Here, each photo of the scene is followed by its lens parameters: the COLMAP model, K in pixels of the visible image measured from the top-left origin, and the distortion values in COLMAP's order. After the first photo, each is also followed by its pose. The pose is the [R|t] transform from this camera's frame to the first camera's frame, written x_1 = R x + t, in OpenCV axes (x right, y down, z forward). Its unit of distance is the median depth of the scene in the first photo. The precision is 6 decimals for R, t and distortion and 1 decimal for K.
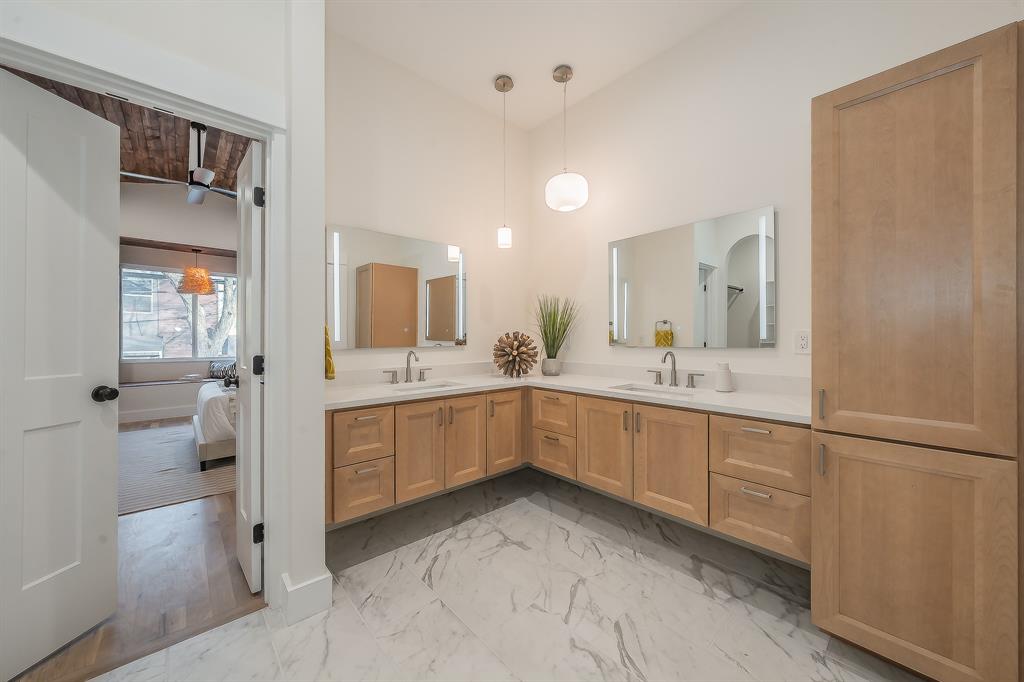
lens RADIAL K [[373.0, 0, 510.9], [0, 373.0, 339.9], [0, 0, 1]] dist [-0.001621, 0.000004]
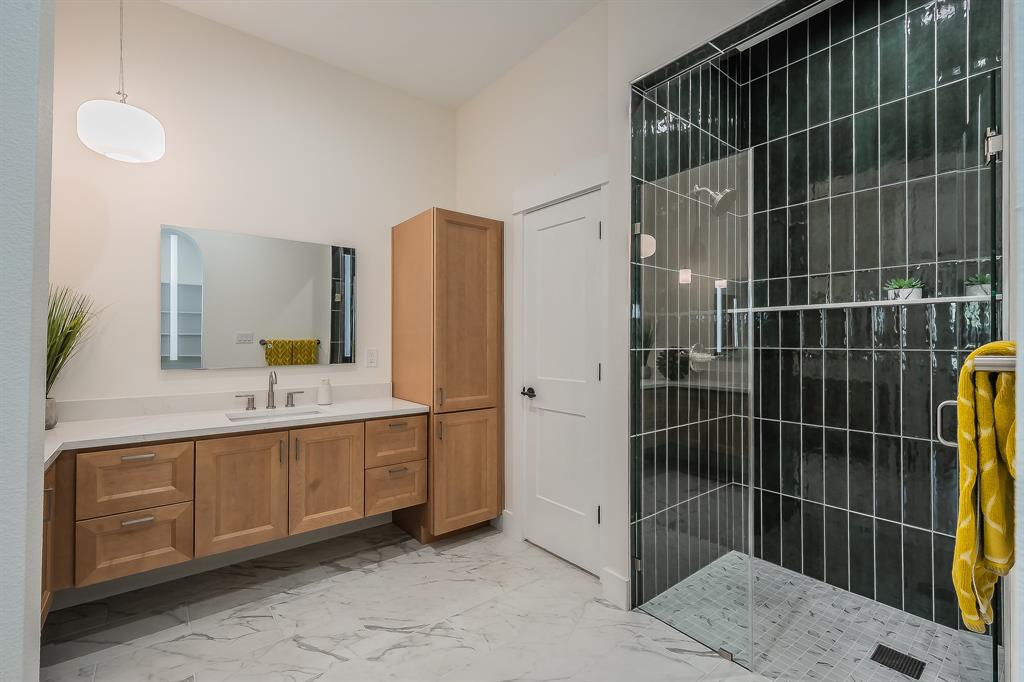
lens RADIAL K [[453.2, 0, 510.5], [0, 453.2, 338.6], [0, 0, 1]] dist [0.001678, -0.000059]
pose [[0.054948, 0.005079, 0.998476, -0.815466], [0.003687, 0.999979, -0.005290, -0.052045], [-0.998482, 0.003972, 0.054929, 0.413910]]
